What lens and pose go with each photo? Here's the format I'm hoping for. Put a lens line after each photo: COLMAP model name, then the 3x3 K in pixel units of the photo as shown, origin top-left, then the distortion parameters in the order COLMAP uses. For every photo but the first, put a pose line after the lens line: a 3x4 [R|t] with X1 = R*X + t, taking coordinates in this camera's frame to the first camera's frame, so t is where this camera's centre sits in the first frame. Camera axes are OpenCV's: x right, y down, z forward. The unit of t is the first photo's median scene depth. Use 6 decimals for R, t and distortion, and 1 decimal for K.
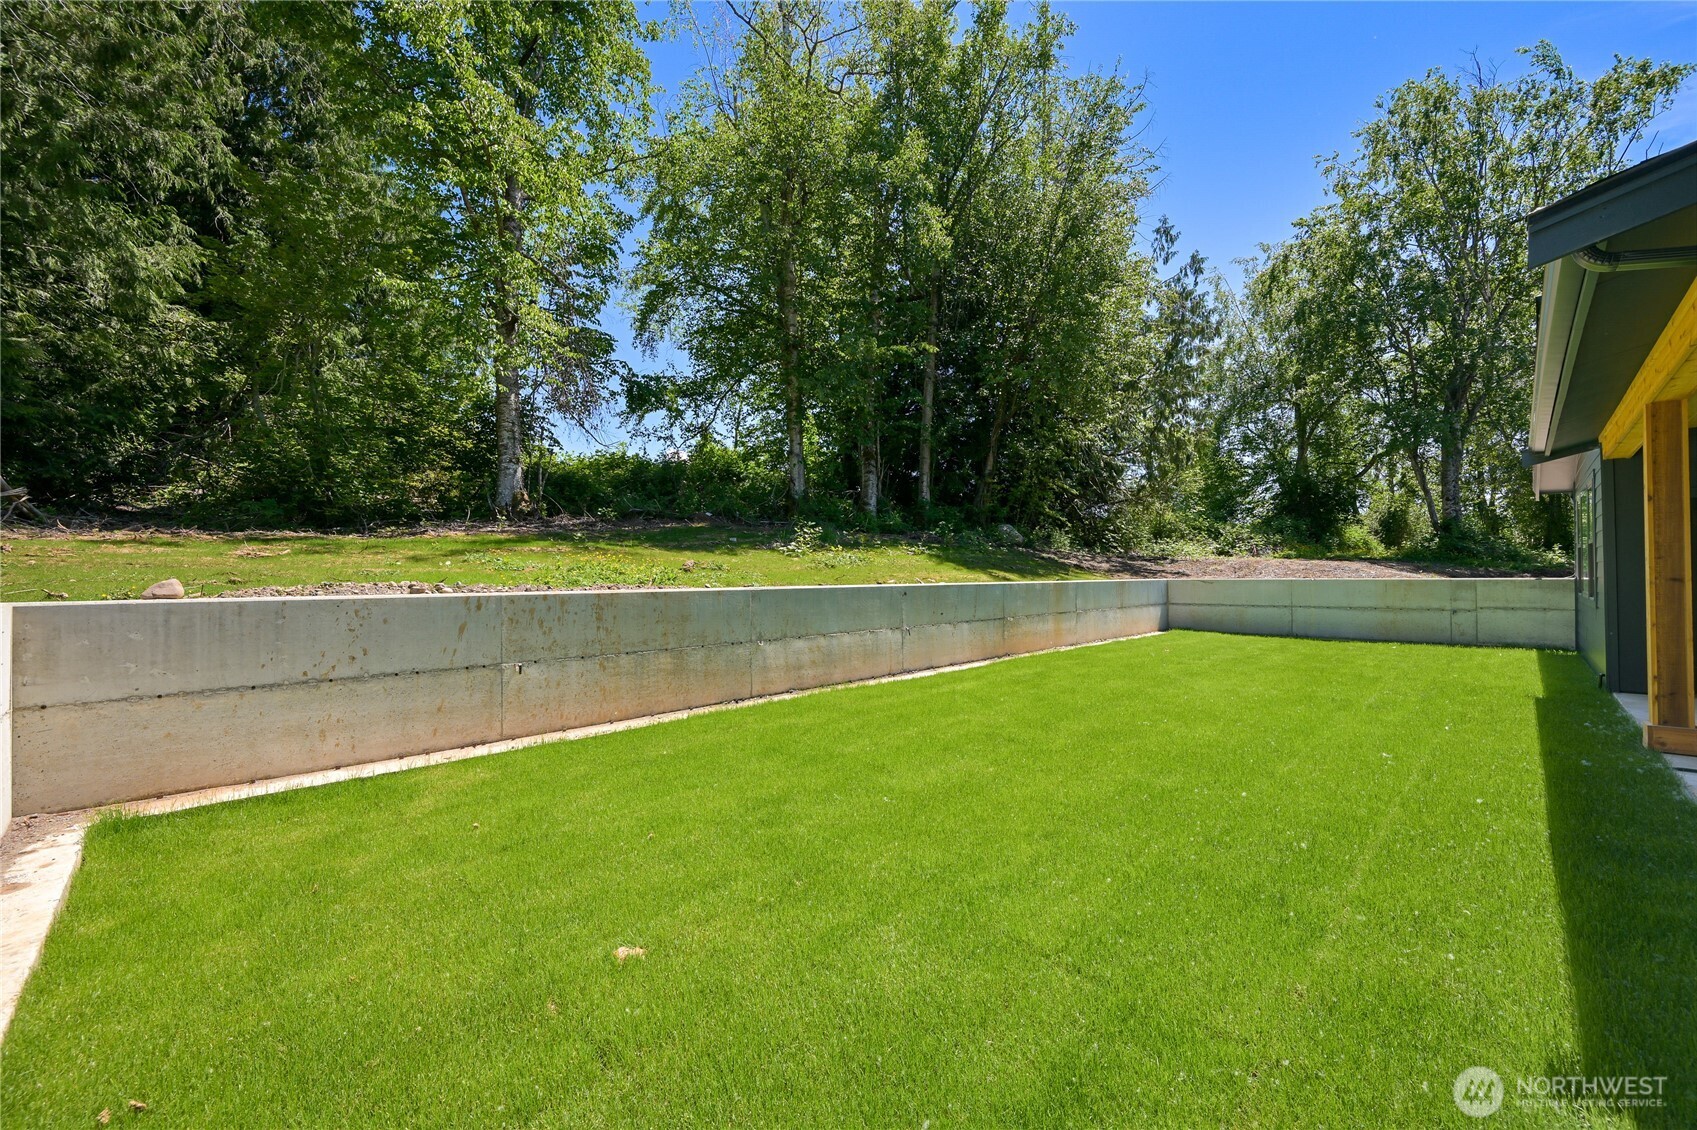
lens RADIAL K [[660.8, 0, 856.6], [0, 660.8, 577.0], [0, 0, 1]] dist [-0.003601, -0.001456]
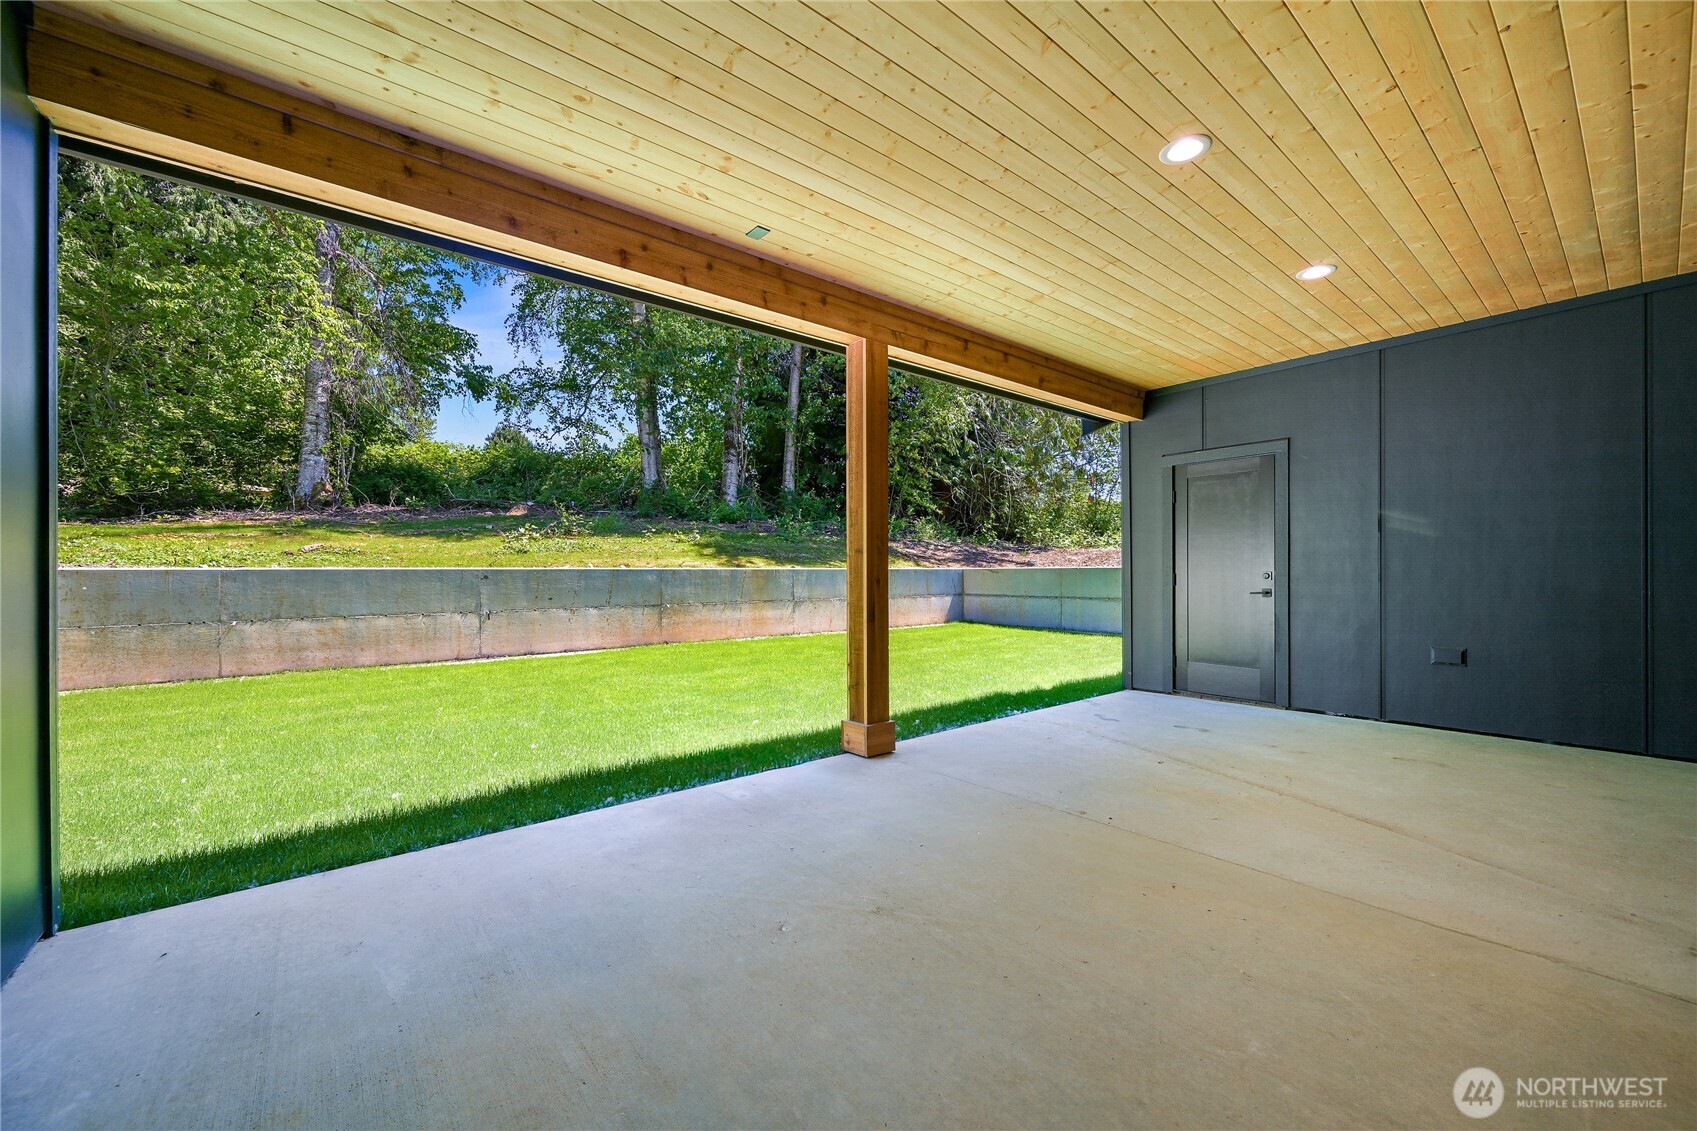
lens RADIAL K [[660.8, 0, 846.9], [0, 660.8, 563.3], [0, 0, 1]] dist [-0.003601, -0.001456]
pose [[0.995468, 0.002731, -0.095061, 0.476115], [-0.003823, 0.999929, -0.011299, 0.008873], [0.095023, 0.011612, 0.995407, 0.050091]]
